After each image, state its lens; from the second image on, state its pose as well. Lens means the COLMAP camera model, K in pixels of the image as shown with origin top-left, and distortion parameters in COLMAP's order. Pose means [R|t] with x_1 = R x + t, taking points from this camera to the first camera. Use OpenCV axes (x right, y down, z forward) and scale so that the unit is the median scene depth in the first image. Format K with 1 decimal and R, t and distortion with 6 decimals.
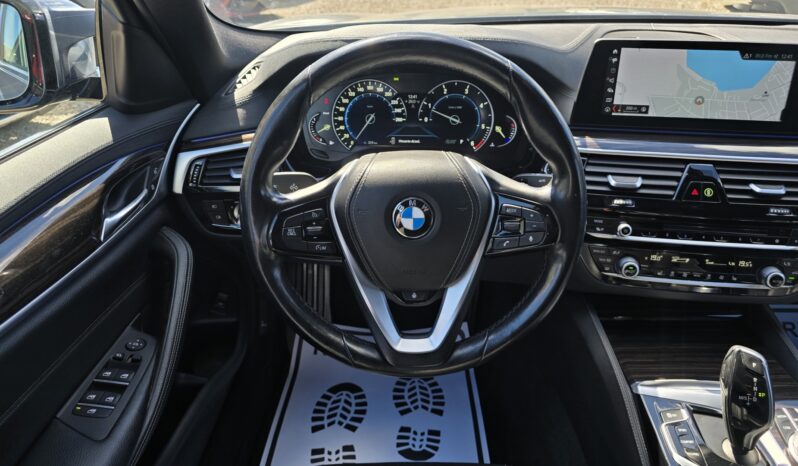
lens RADIAL K [[616.8, 0, 399.0], [0, 616.8, 233.0], [0, 0, 1]] dist [0.086971, -0.126109]
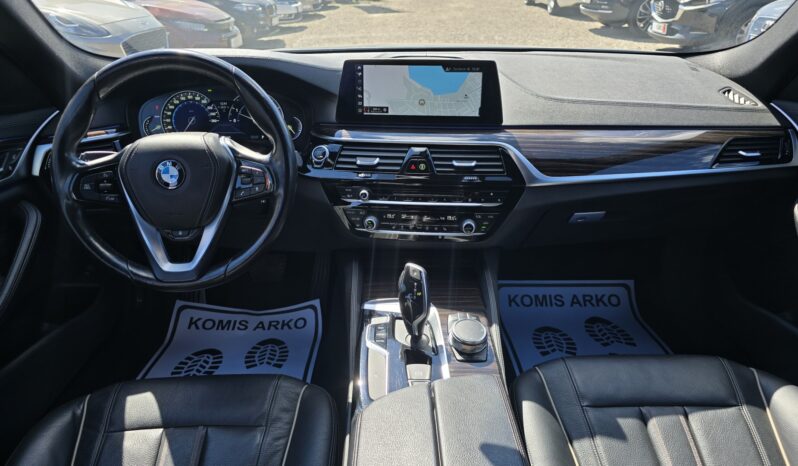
lens RADIAL K [[616.8, 0, 399.0], [0, 616.8, 233.0], [0, 0, 1]] dist [0.086971, -0.126109]
pose [[0.999666, -0.017634, 0.018894, 0.407909], [0.018963, 0.997179, -0.072629, 0.176667], [-0.017560, 0.072963, 0.997180, -0.345035]]
